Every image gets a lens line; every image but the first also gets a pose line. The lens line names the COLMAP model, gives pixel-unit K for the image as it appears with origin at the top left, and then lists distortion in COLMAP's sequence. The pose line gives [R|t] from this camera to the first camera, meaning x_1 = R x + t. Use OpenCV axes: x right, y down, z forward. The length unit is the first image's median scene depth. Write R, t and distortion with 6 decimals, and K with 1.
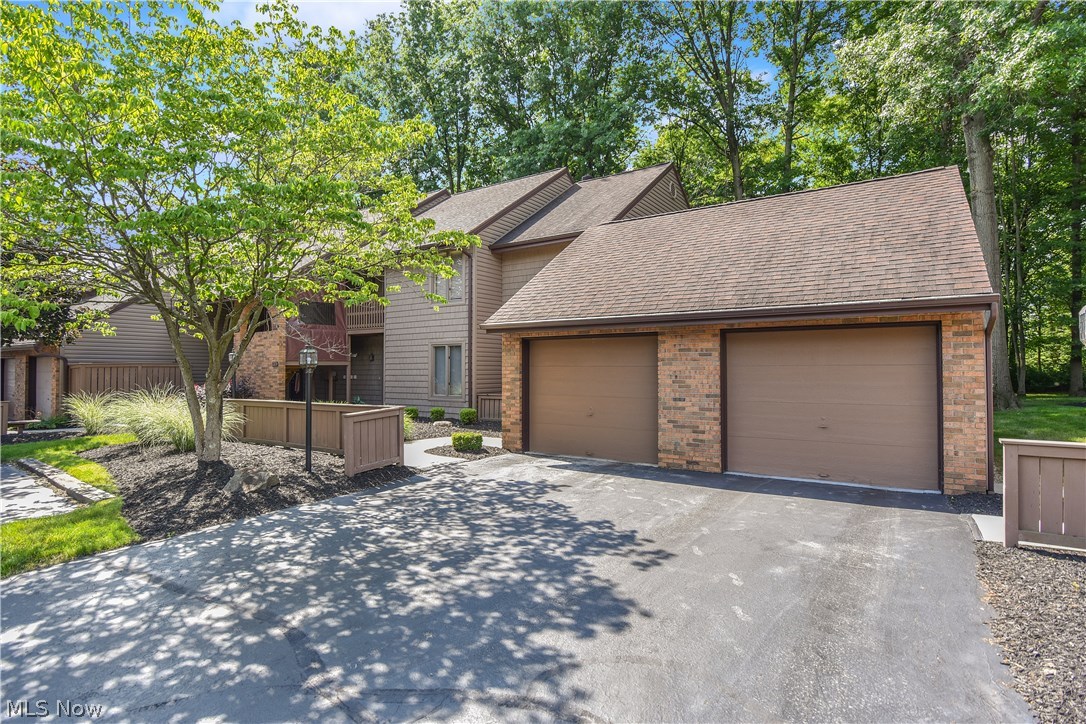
lens RADIAL K [[557.8, 0, 543.0], [0, 557.8, 362.0], [0, 0, 1]] dist [-0.002014, -0.001614]
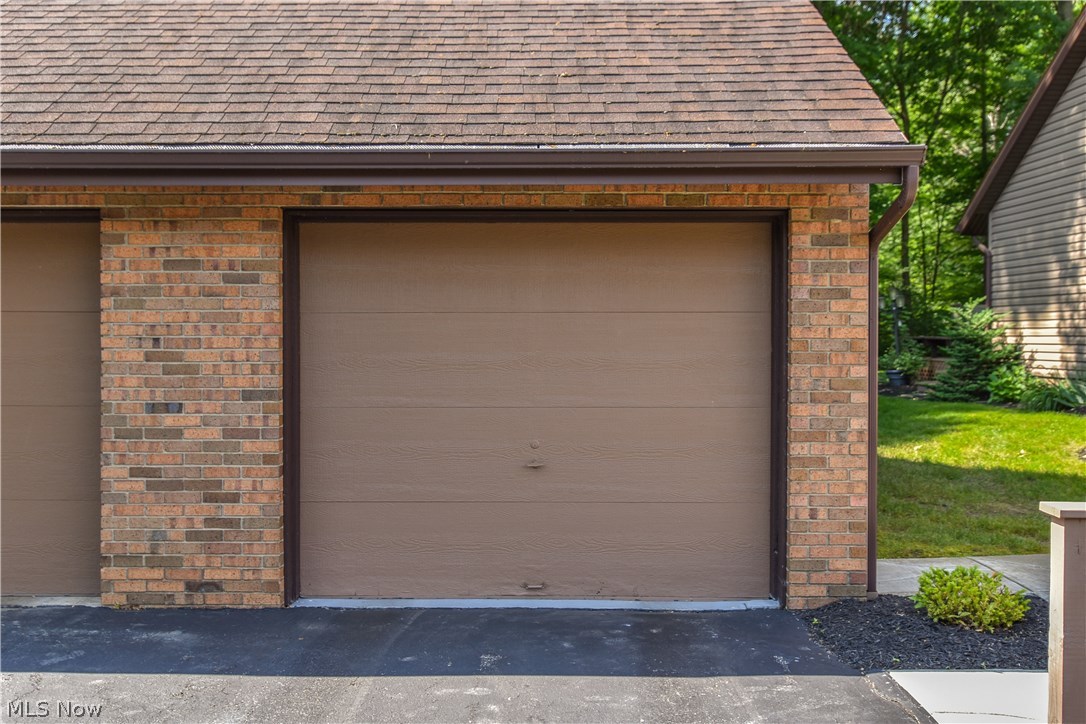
lens RADIAL K [[1023.3, 0, 544.9], [0, 1023.3, 344.7], [0, 0, 1]] dist [-0.002511, 0.003093]
pose [[0.843850, -0.001470, 0.536577, 0.111664], [-0.010246, 0.999770, 0.018852, 0.015175], [-0.536481, -0.021406, 0.843641, 0.369213]]
